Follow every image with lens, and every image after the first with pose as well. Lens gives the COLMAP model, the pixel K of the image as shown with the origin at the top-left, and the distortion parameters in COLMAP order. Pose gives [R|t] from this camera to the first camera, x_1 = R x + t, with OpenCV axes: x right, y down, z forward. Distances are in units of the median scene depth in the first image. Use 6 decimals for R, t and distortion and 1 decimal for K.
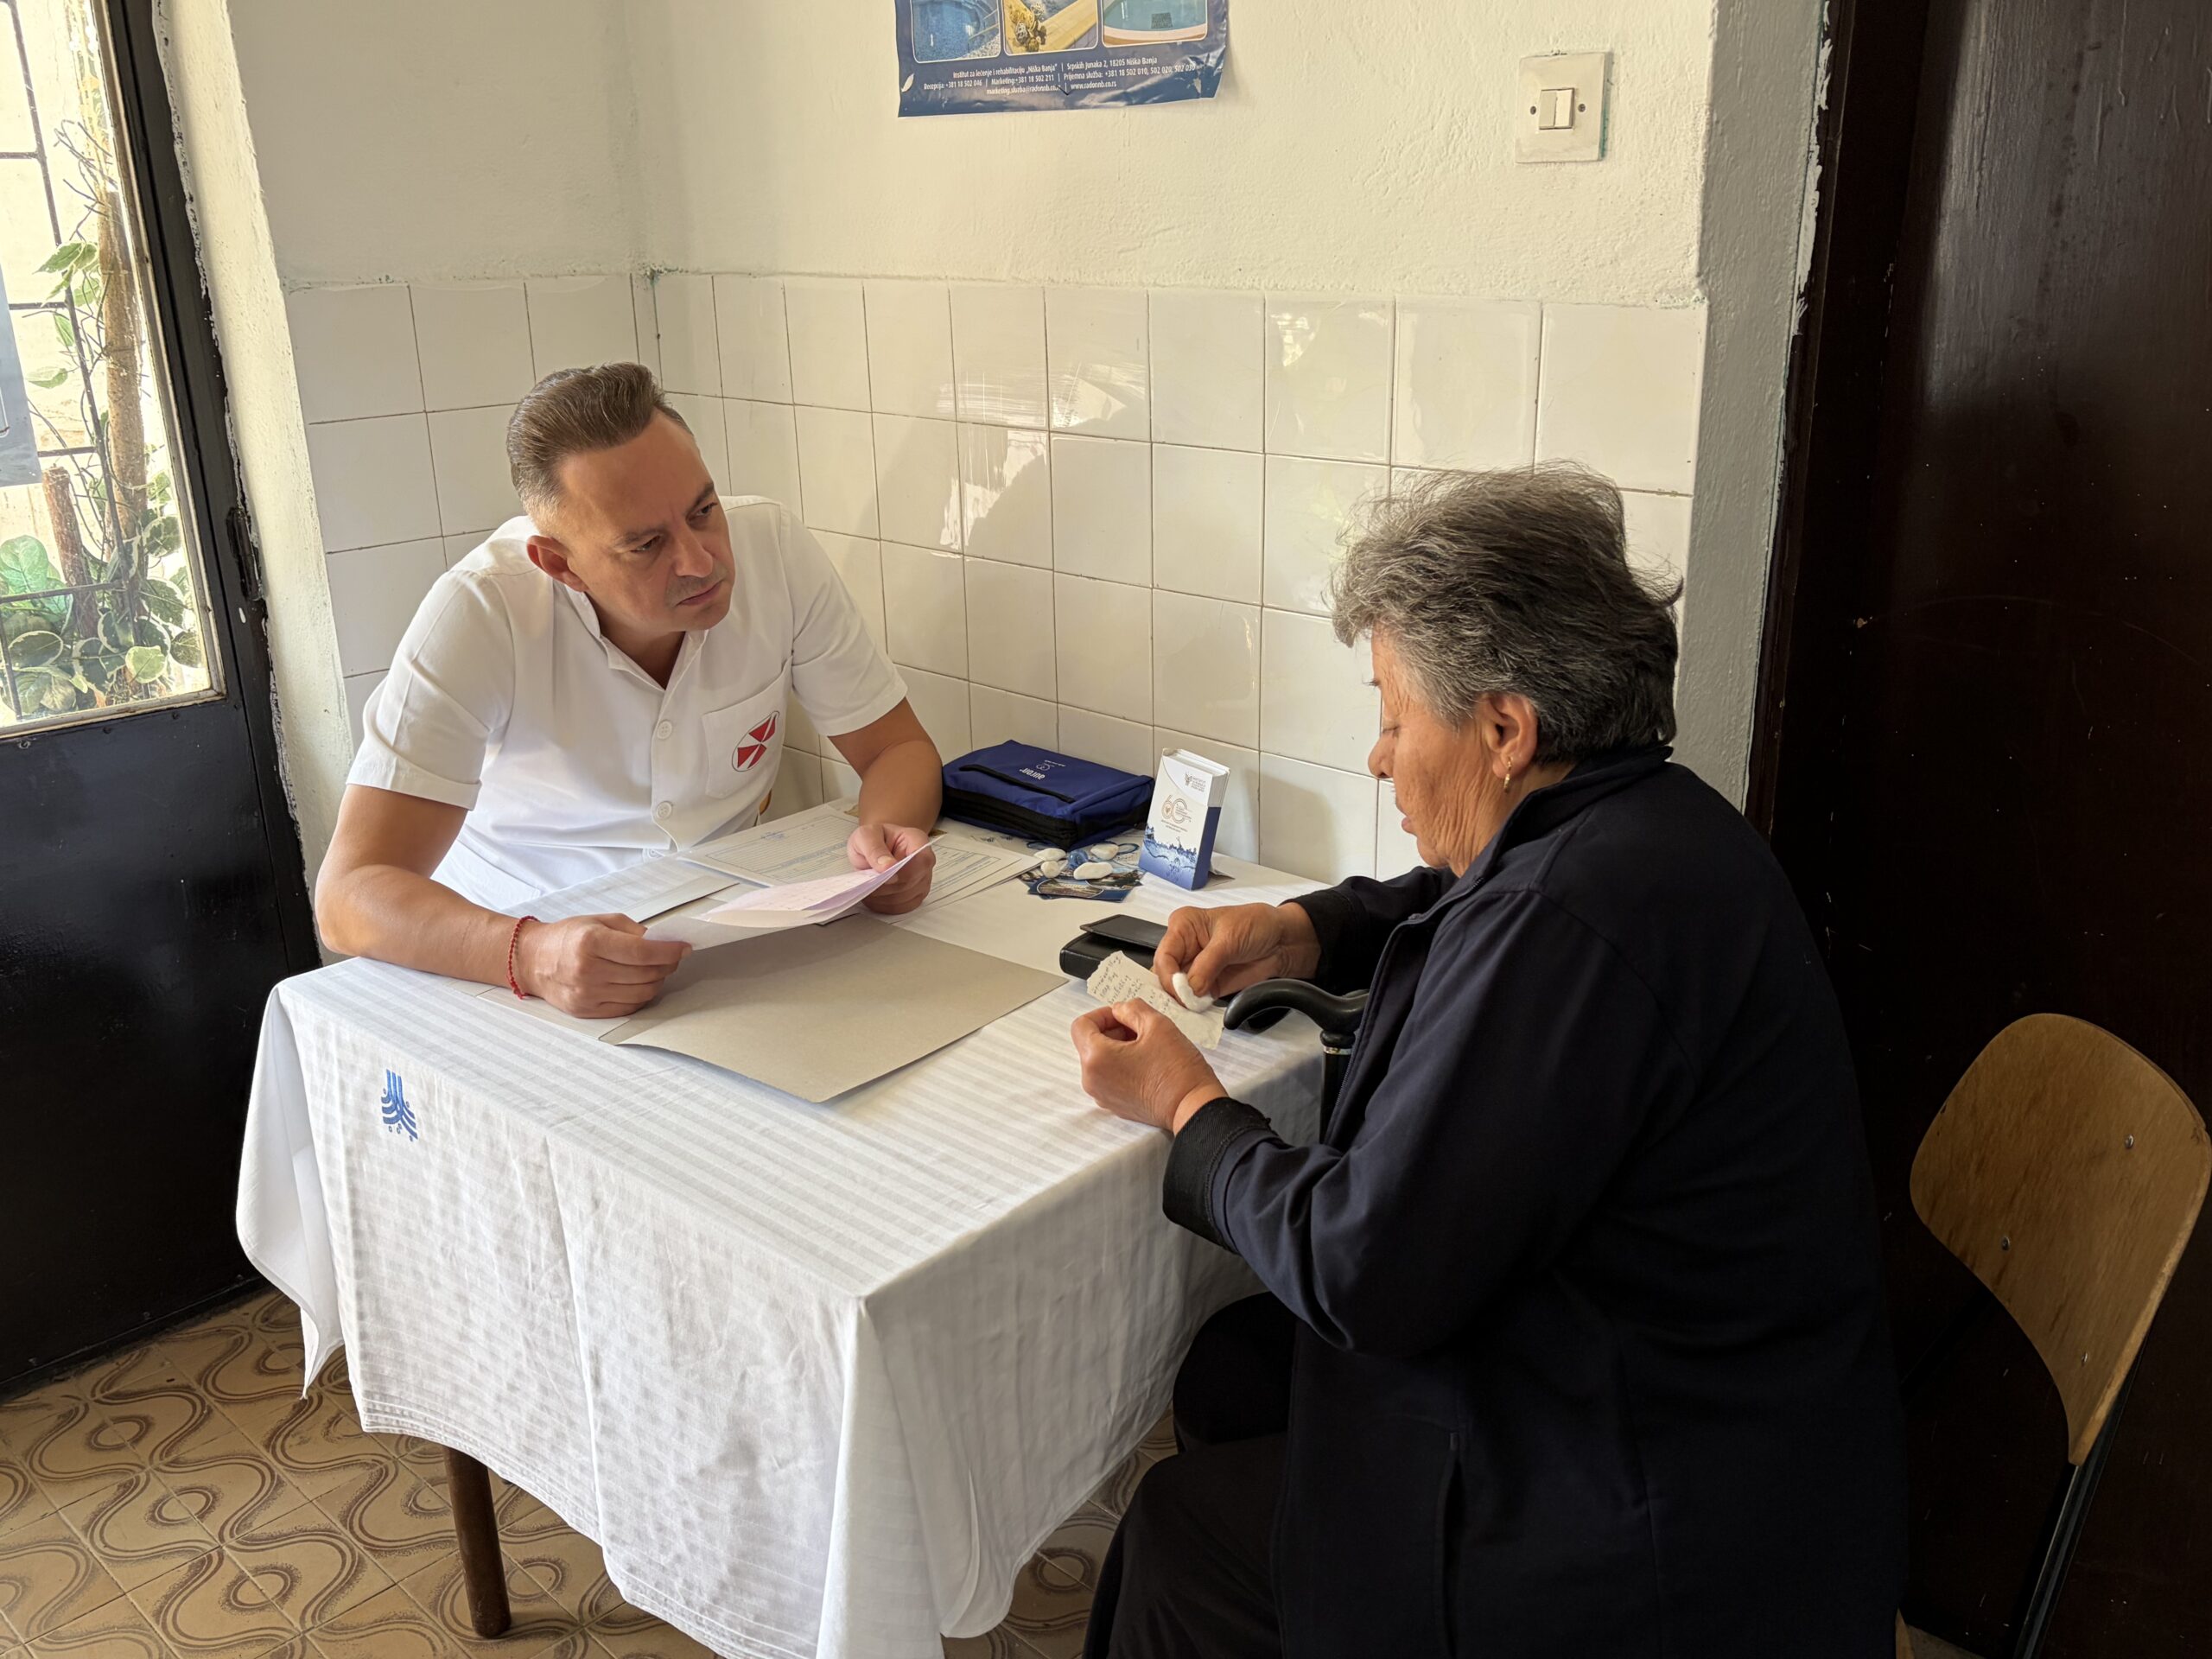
lens RADIAL K [[1869.5, 0, 1111.3], [0, 1869.5, 832.7], [0, 0, 1]] dist [0.004478, 0.000672]
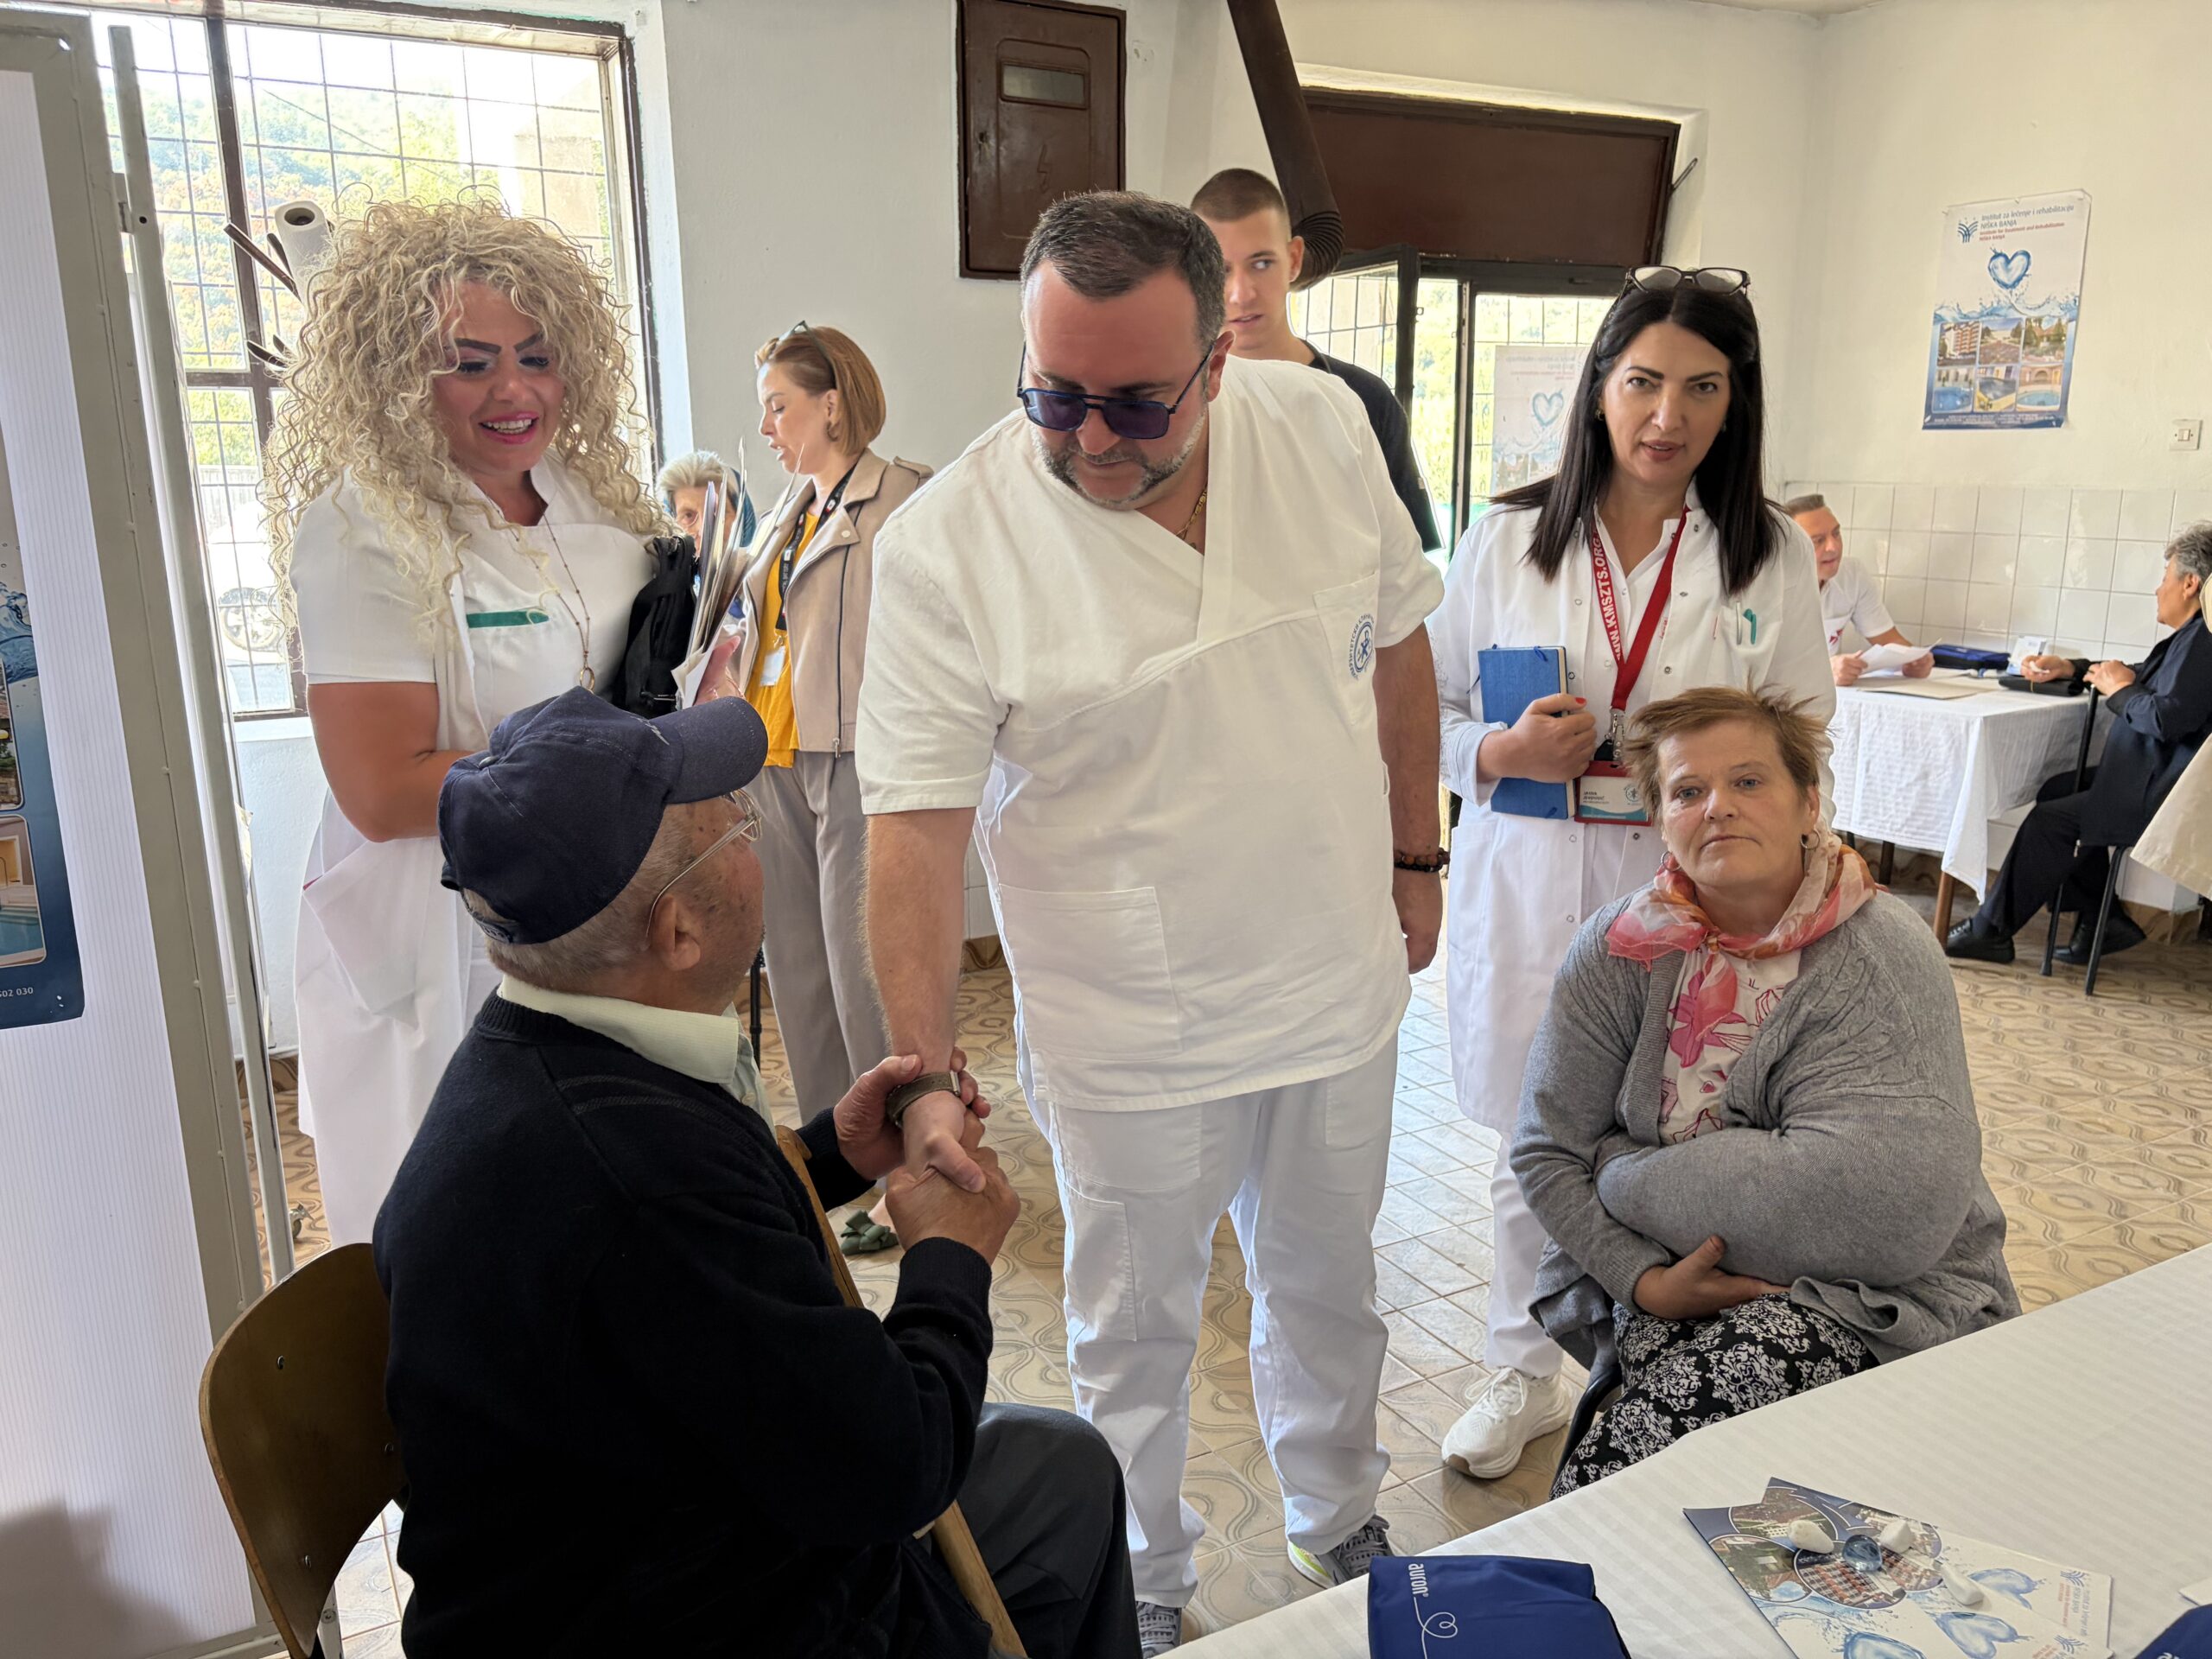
lens RADIAL K [[1667.0, 0, 1104.9], [0, 1667.0, 836.6], [0, 0, 1]] dist [0.003501, 0.000472]
pose [[0.949793, 0.071024, -0.304710, -0.579182], [-0.099266, 0.991984, -0.078198, 0.693872], [0.296713, 0.104519, 0.949230, -2.140766]]
